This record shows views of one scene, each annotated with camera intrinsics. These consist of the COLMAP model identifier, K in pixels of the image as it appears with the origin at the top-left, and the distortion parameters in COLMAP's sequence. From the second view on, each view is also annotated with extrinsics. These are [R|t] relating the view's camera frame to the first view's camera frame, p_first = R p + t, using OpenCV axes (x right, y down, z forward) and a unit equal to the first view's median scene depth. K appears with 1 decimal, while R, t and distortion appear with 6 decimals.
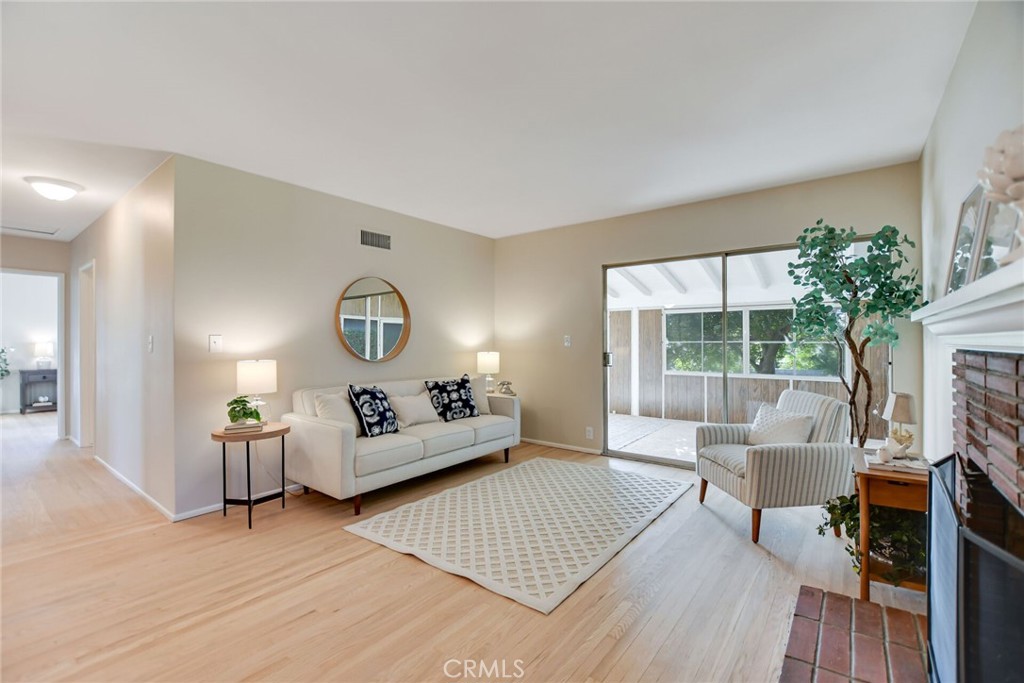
lens RADIAL K [[452.9, 0, 508.1], [0, 452.9, 340.4], [0, 0, 1]] dist [-0.017940, -0.000123]
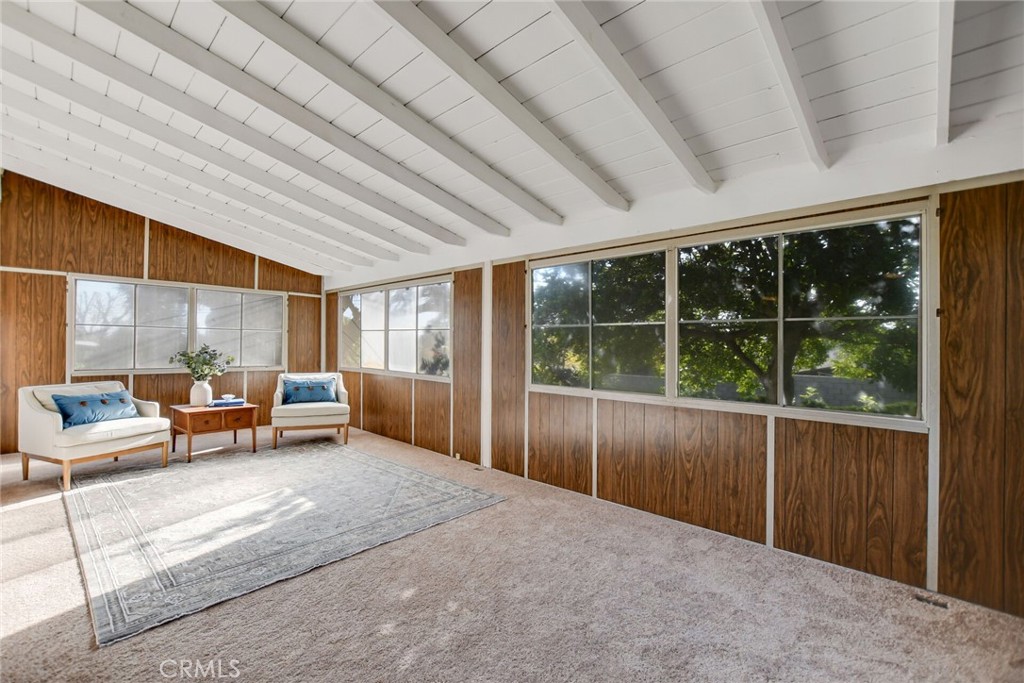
lens RADIAL K [[452.9, 0, 508.1], [0, 452.9, 340.4], [0, 0, 1]] dist [-0.017940, -0.000123]
pose [[0.993730, 0.010214, -0.111340, 0.856134], [-0.010402, 0.999945, -0.001110, 0.046263], [0.111322, 0.002261, 0.993782, 1.124710]]
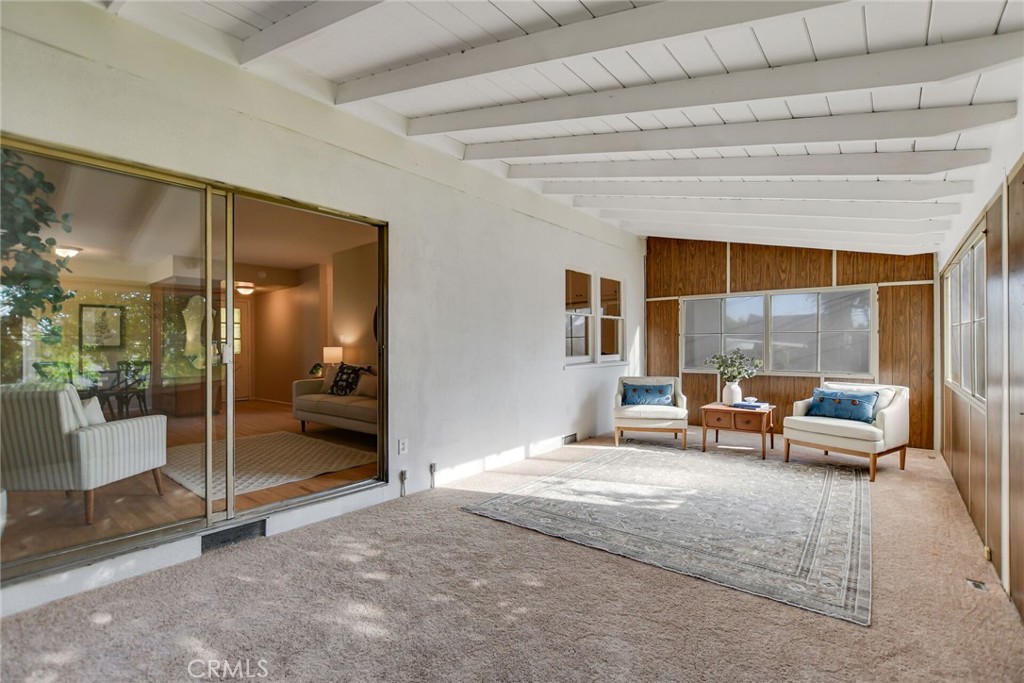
lens RADIAL K [[452.9, 0, 508.1], [0, 452.9, 340.4], [0, 0, 1]] dist [-0.017940, -0.000123]
pose [[-0.031697, -0.010211, -0.999445, 1.296772], [0.011386, 0.999879, -0.010577, 0.047220], [0.999433, -0.011715, -0.031577, 1.689607]]
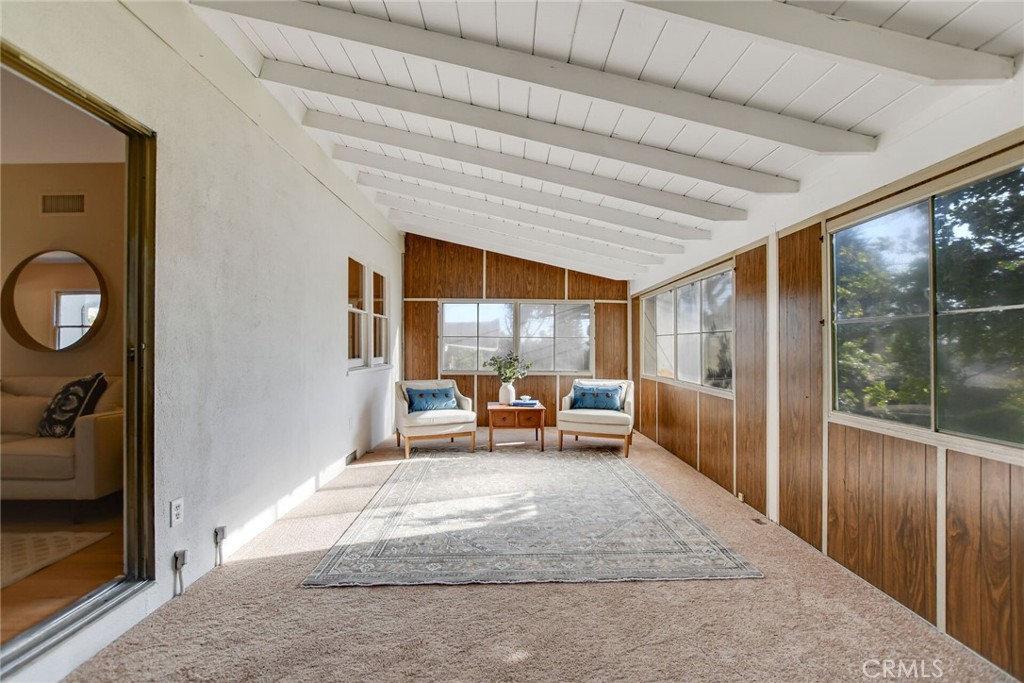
lens RADIAL K [[453.1, 0, 505.2], [0, 453.1, 345.1], [0, 0, 1]] dist [-0.020063, 0.000377]
pose [[0.614172, -0.001500, -0.789171, 1.034573], [0.001228, 0.999999, -0.000945, 0.047390], [0.789171, -0.000389, 0.614173, 1.395232]]
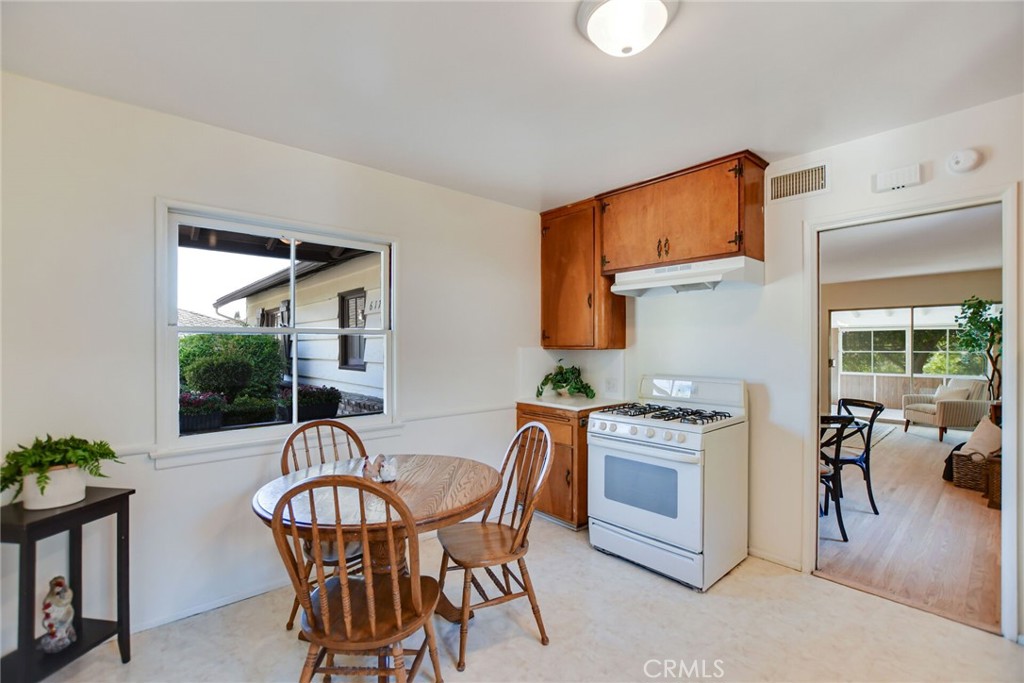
lens RADIAL K [[451.1, 0, 510.2], [0, 451.1, 346.8], [0, 0, 1]] dist [-0.015231, -0.000001]
pose [[0.983296, 0.005103, -0.181943, -0.939807], [-0.003360, 0.999946, 0.009884, -0.046069], [0.181984, -0.009107, 0.983259, -1.275932]]
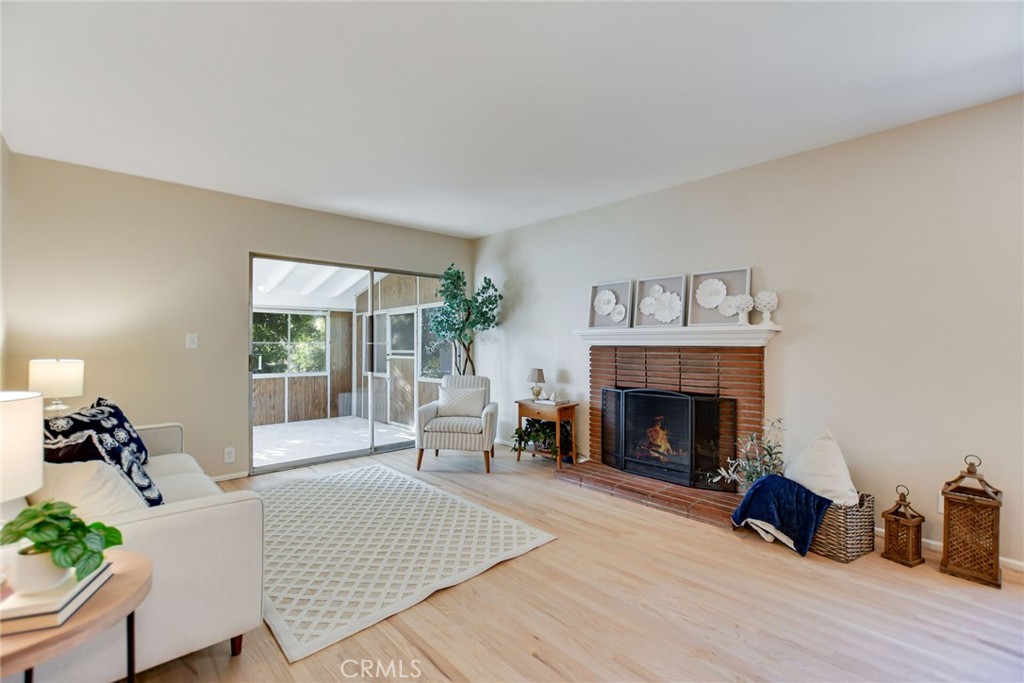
lens RADIAL K [[451.1, 0, 510.2], [0, 451.1, 346.8], [0, 0, 1]] dist [-0.015231, -0.000001]
pose [[0.148988, -0.005180, 0.988825, -0.757967], [-0.003475, 0.999977, 0.005762, 0.006278], [-0.988833, -0.004294, 0.148967, 0.543679]]
